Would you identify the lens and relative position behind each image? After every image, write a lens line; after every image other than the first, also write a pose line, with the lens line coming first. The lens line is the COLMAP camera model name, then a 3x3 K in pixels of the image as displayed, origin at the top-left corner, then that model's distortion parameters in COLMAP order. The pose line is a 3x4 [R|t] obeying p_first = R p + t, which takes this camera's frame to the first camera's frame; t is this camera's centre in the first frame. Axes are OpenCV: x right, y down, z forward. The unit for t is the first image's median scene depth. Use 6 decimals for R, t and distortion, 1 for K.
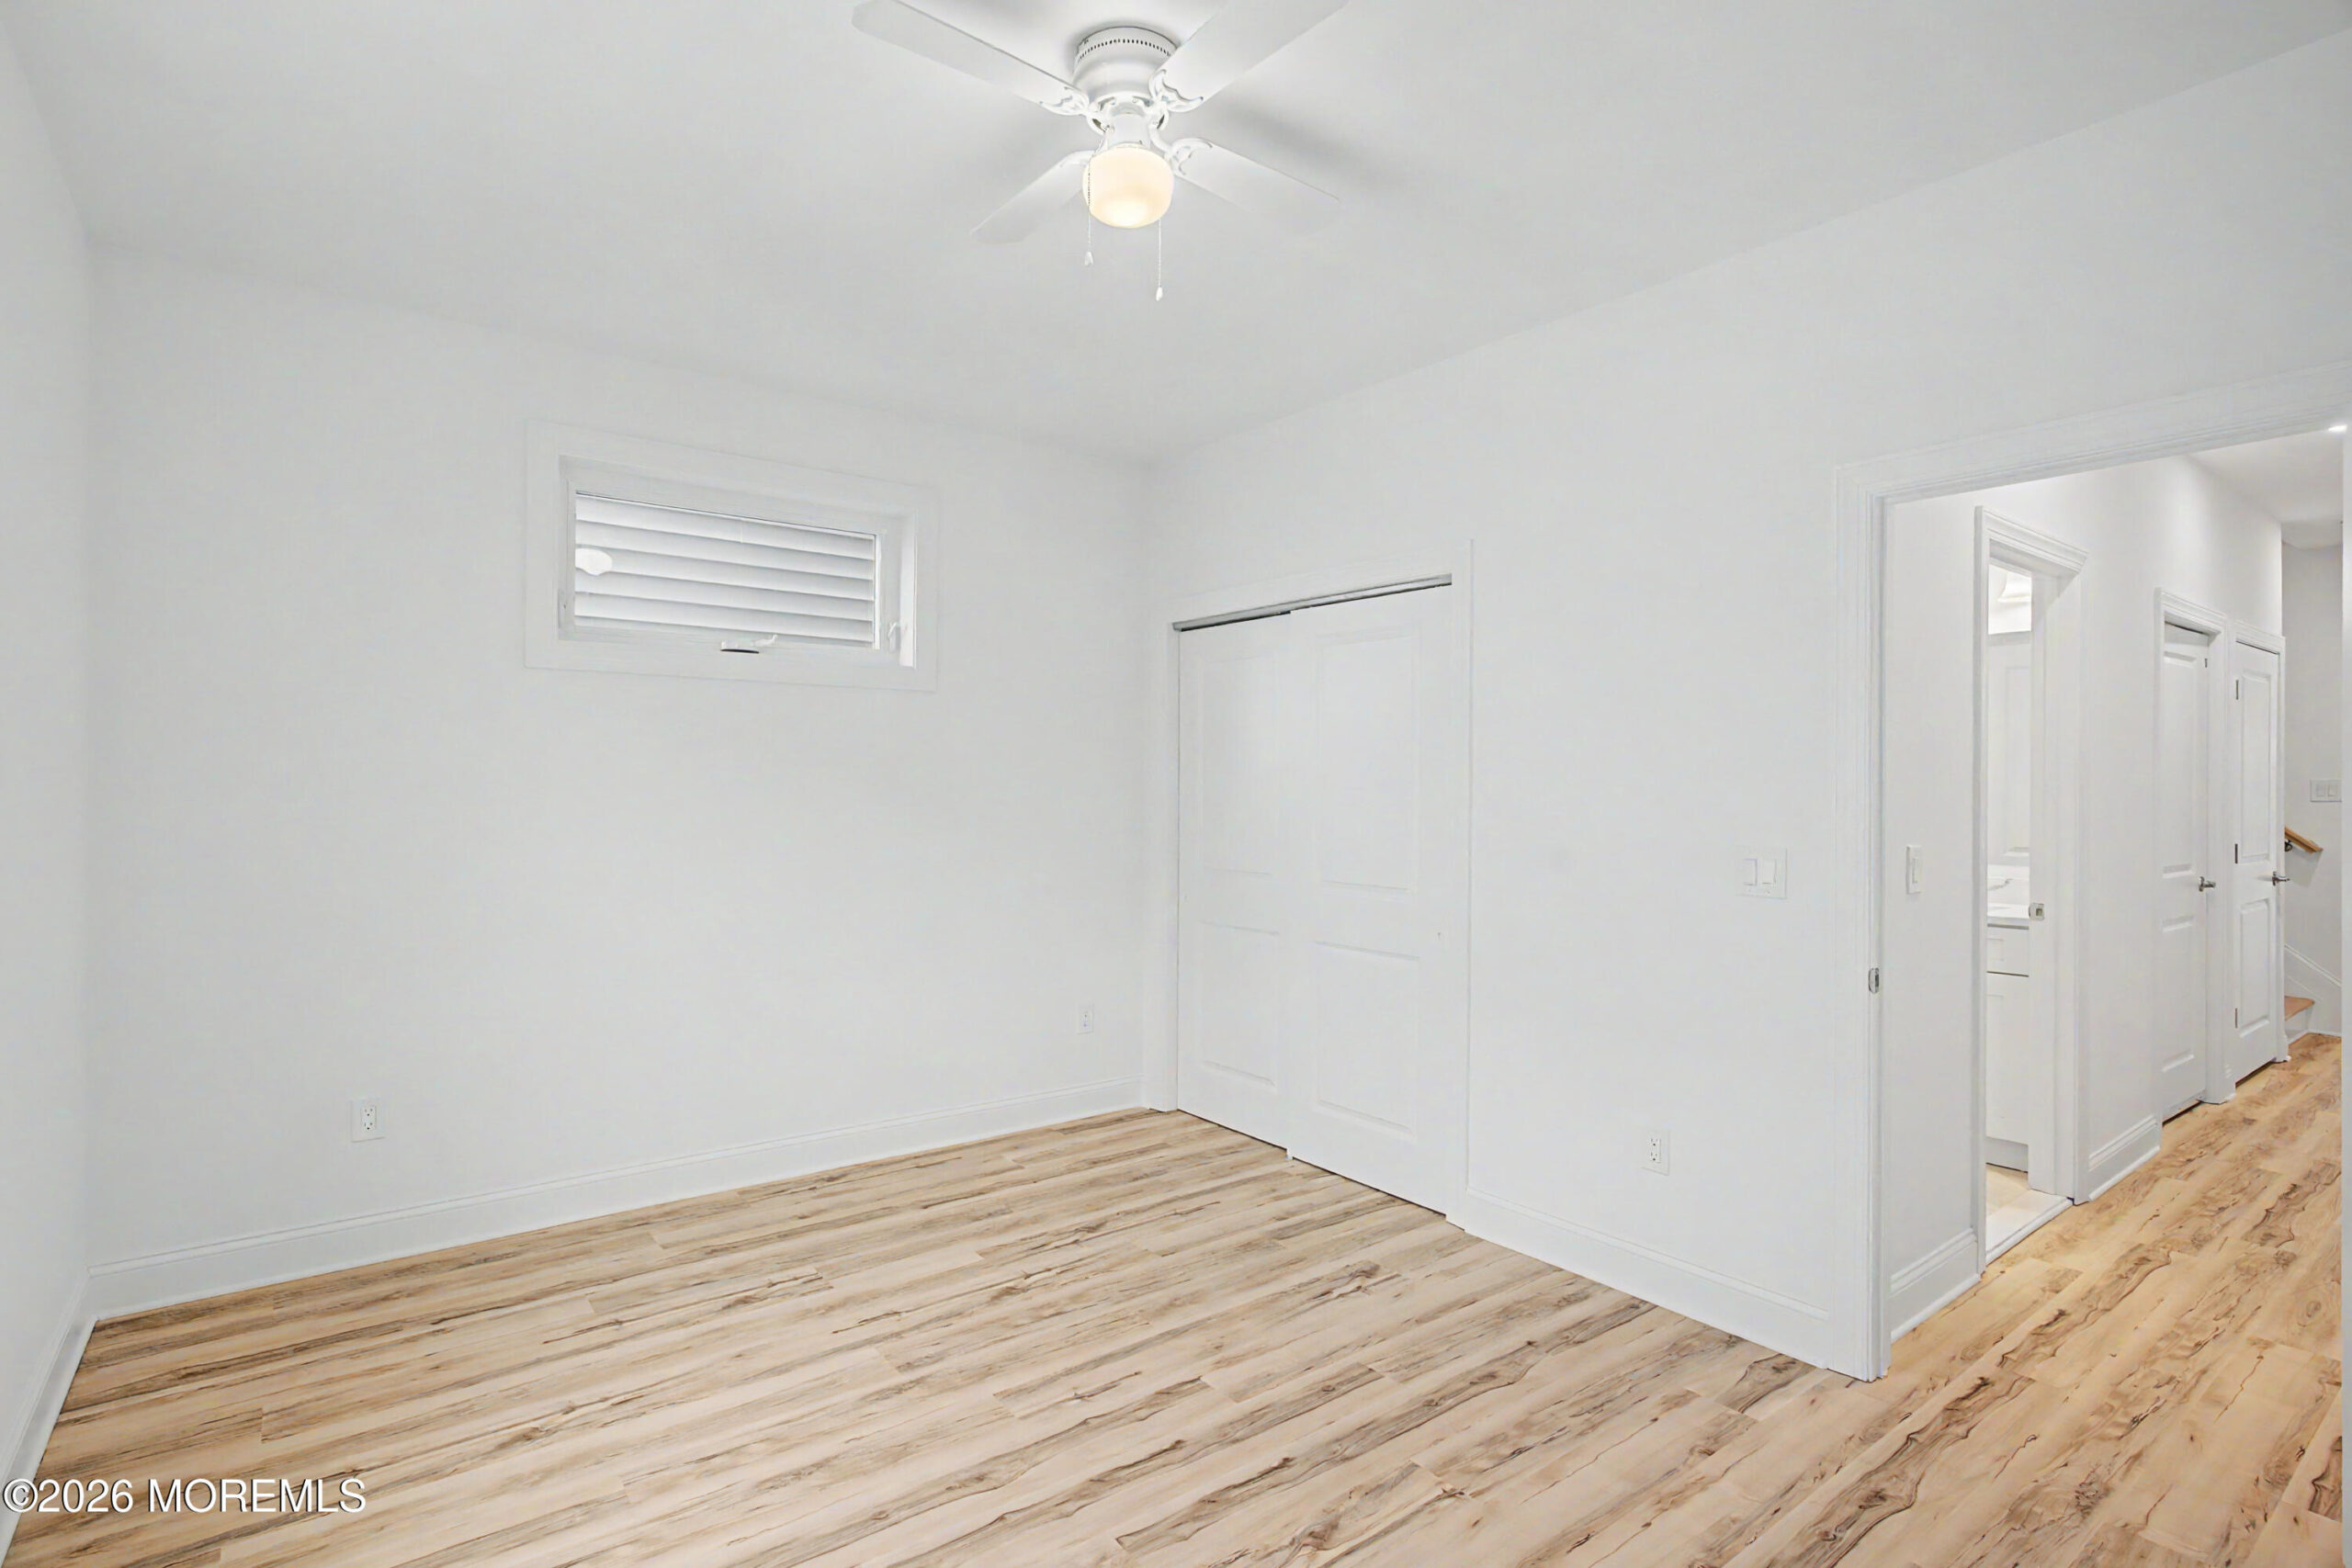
lens RADIAL K [[1141.9, 0, 1164.0], [0, 1141.9, 780.4], [0, 0, 1]] dist [-0.002894, 0.002032]
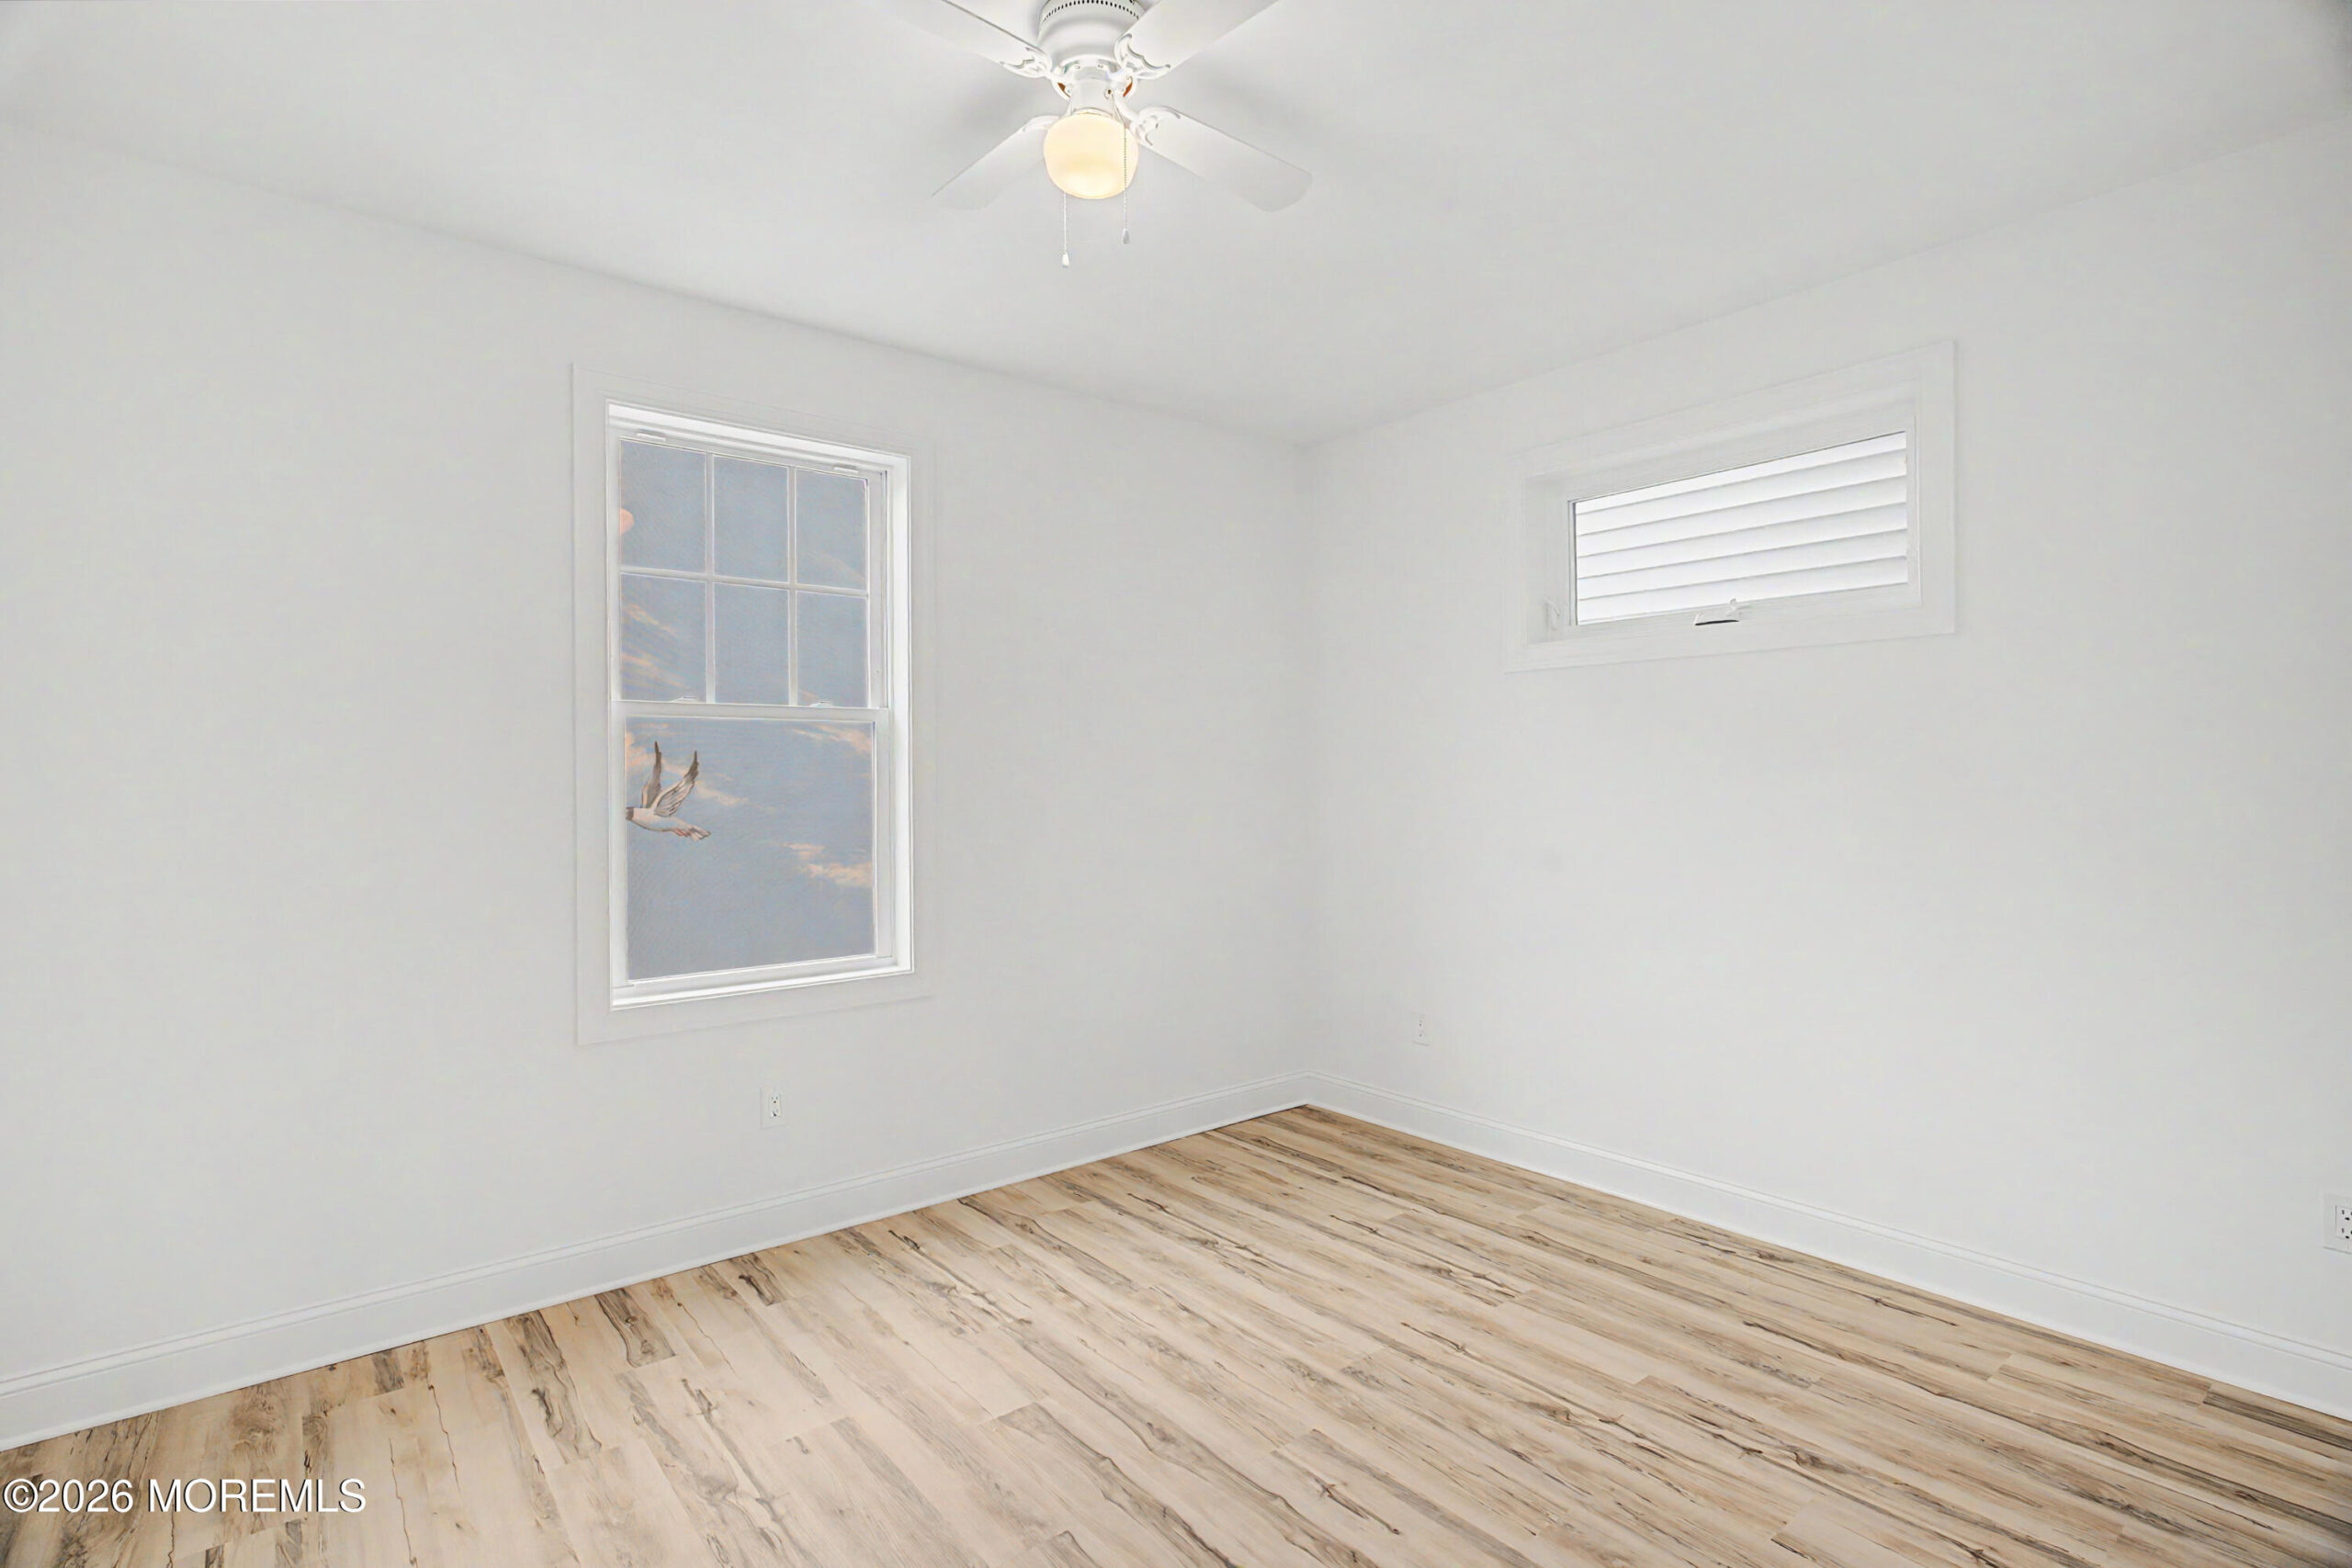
lens RADIAL K [[1141.9, 0, 1164.0], [0, 1141.9, 780.4], [0, 0, 1]] dist [-0.002894, 0.002032]
pose [[0.016724, -0.005409, -0.999846, 0.634755], [0.014200, 0.999886, -0.005172, 0.020337], [0.999759, -0.014112, 0.016799, 0.728246]]
